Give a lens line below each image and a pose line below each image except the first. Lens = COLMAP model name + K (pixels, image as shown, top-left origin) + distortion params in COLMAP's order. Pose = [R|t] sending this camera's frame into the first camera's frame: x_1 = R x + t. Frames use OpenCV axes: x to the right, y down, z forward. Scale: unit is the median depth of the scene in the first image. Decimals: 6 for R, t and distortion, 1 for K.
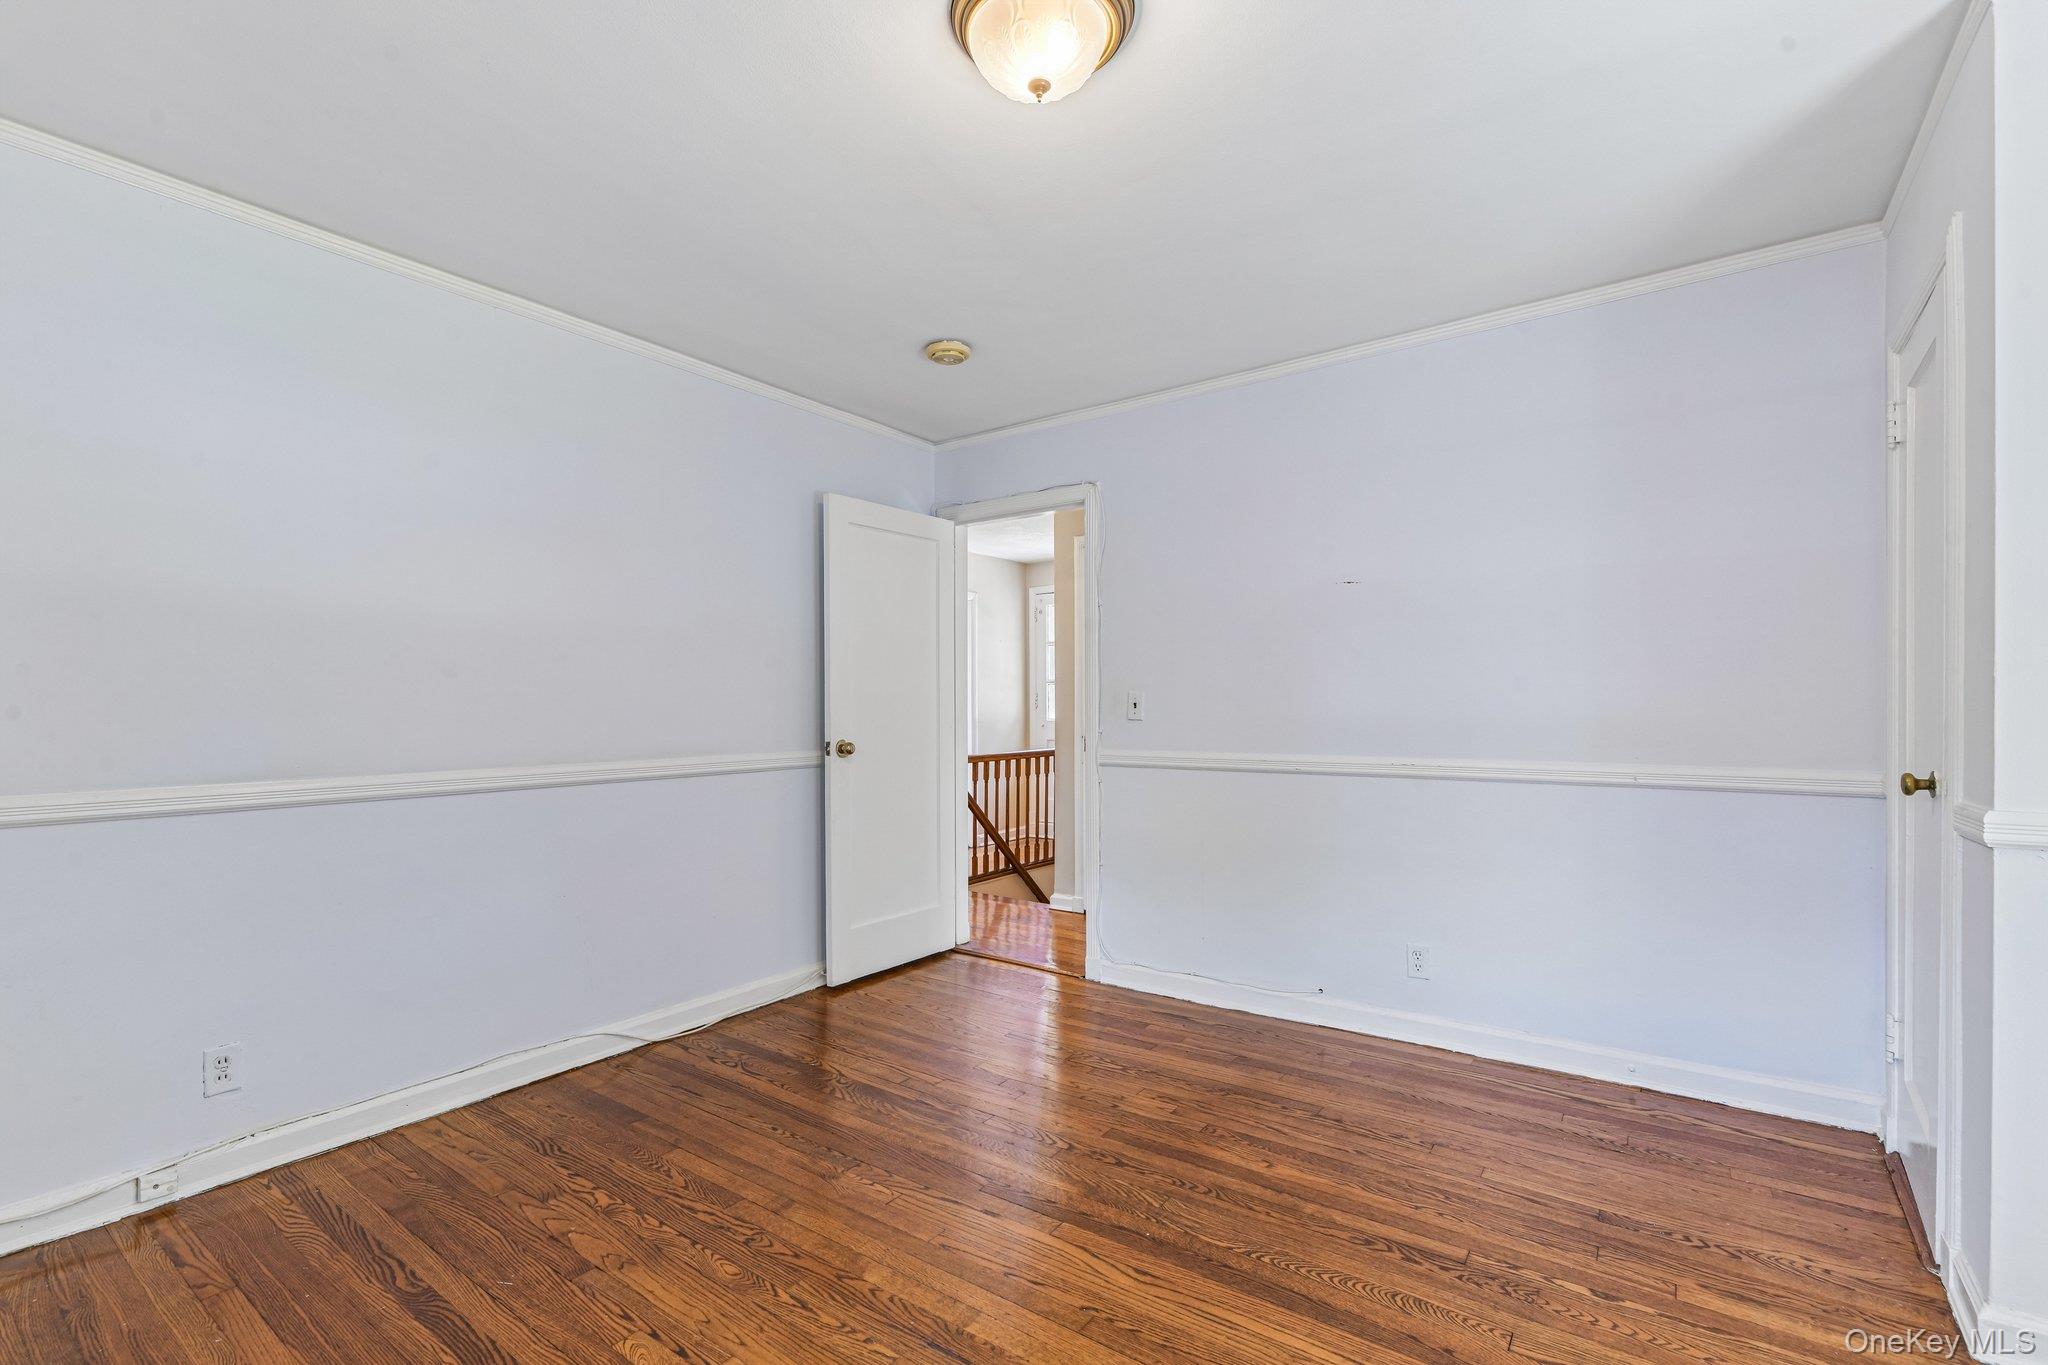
lens RADIAL K [[949.8, 0, 1019.1], [0, 949.8, 697.8], [0, 0, 1]] dist [0.008005, -0.006701]
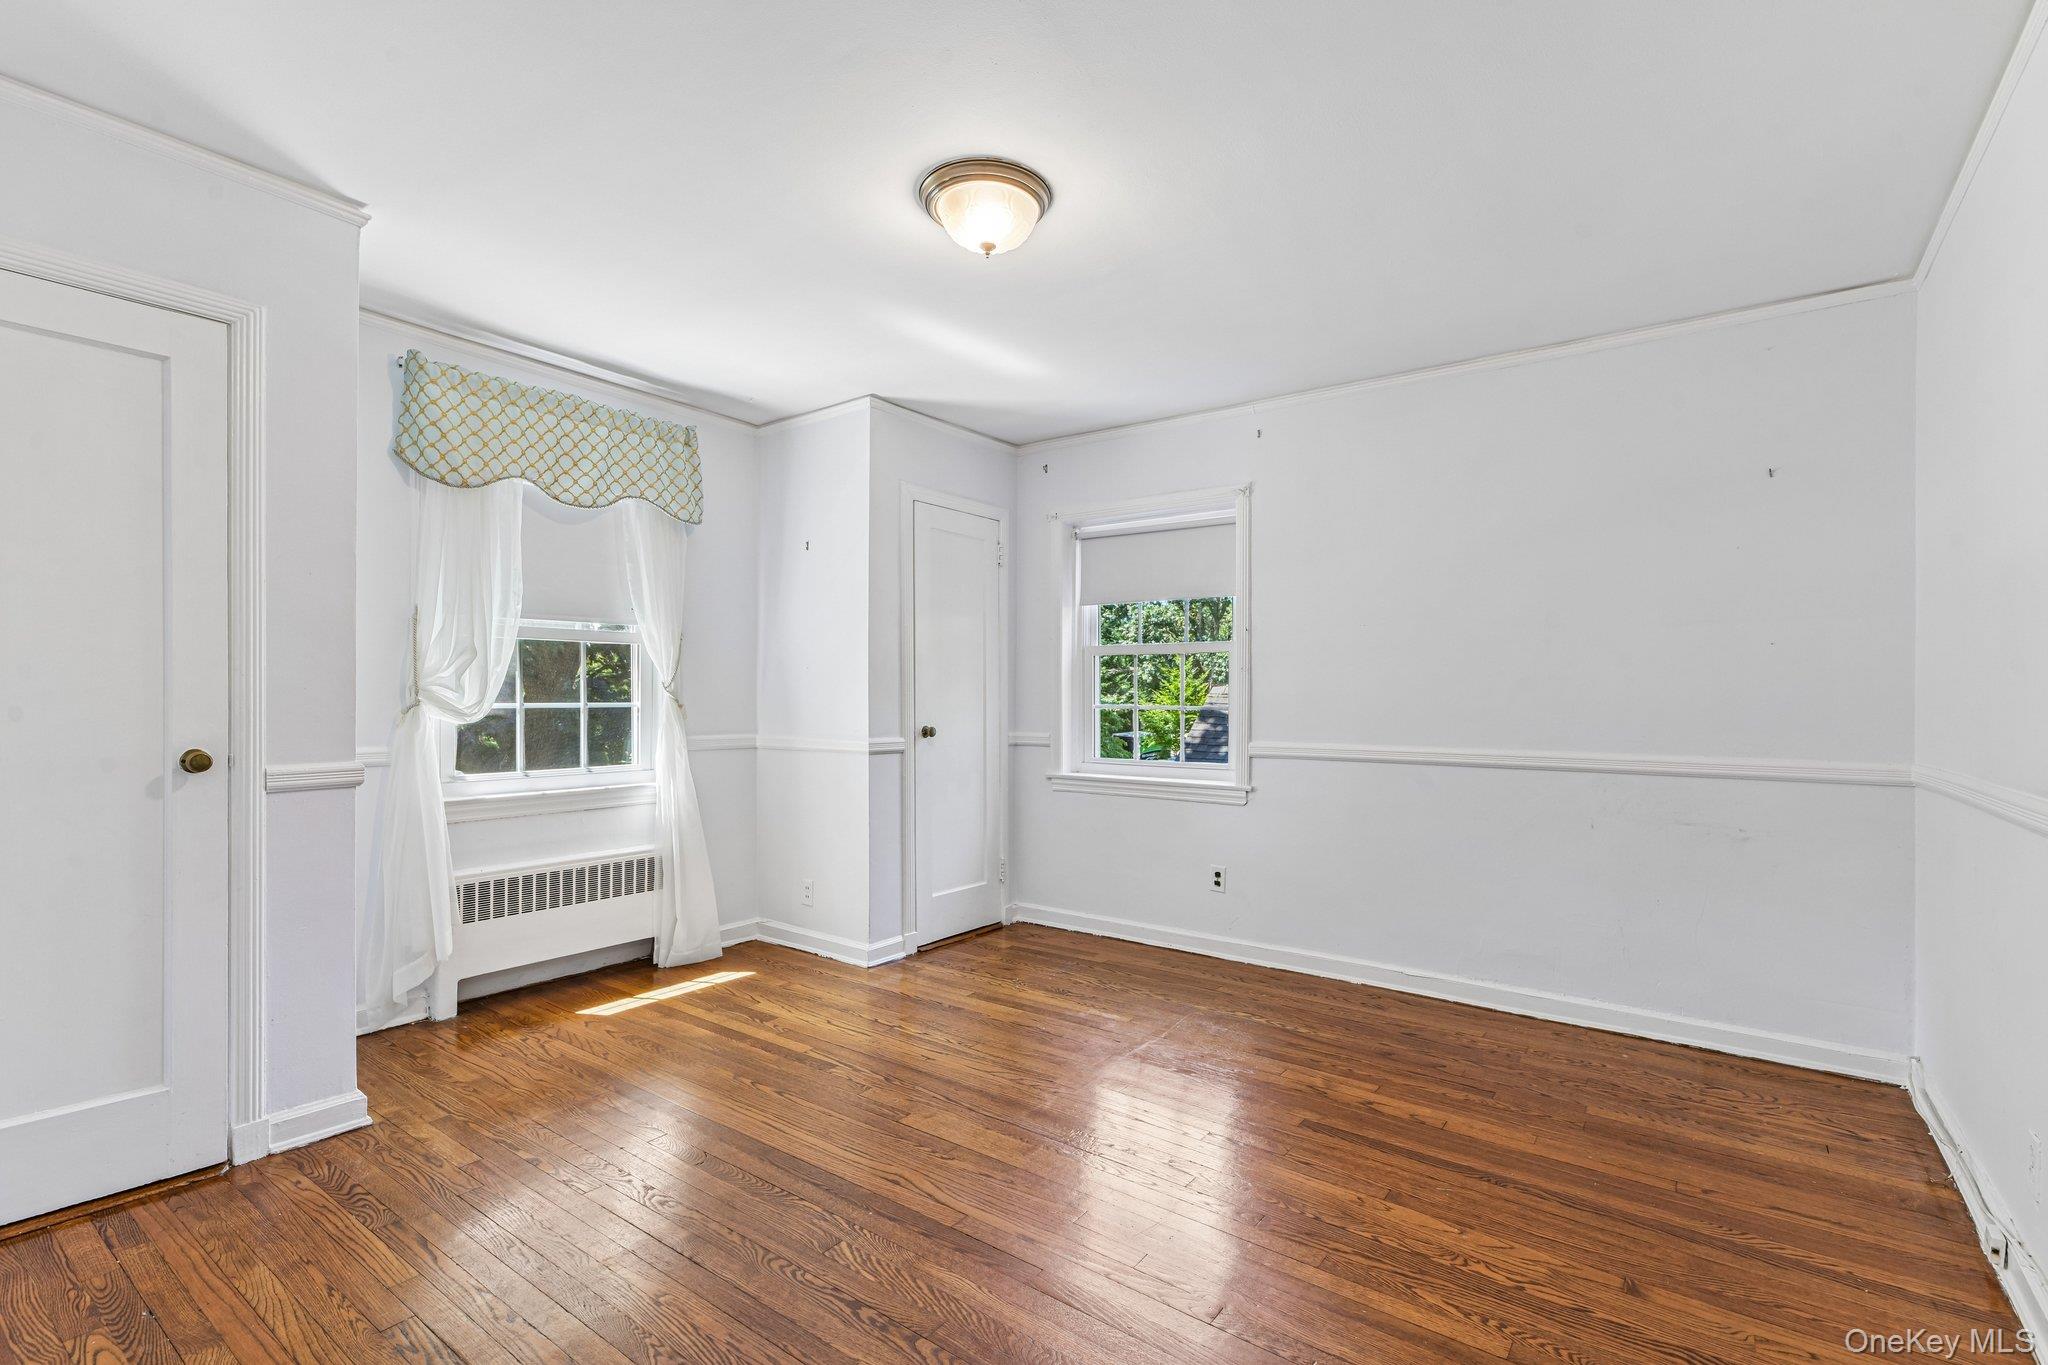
lens RADIAL K [[949.8, 0, 1019.1], [0, 949.8, 697.8], [0, 0, 1]] dist [0.008005, -0.006701]
pose [[-0.999915, -0.000906, 0.012987, -0.035975], [-0.000929, 0.999998, -0.001723, 0.019984], [-0.012985, -0.001735, -0.999914, 2.073160]]
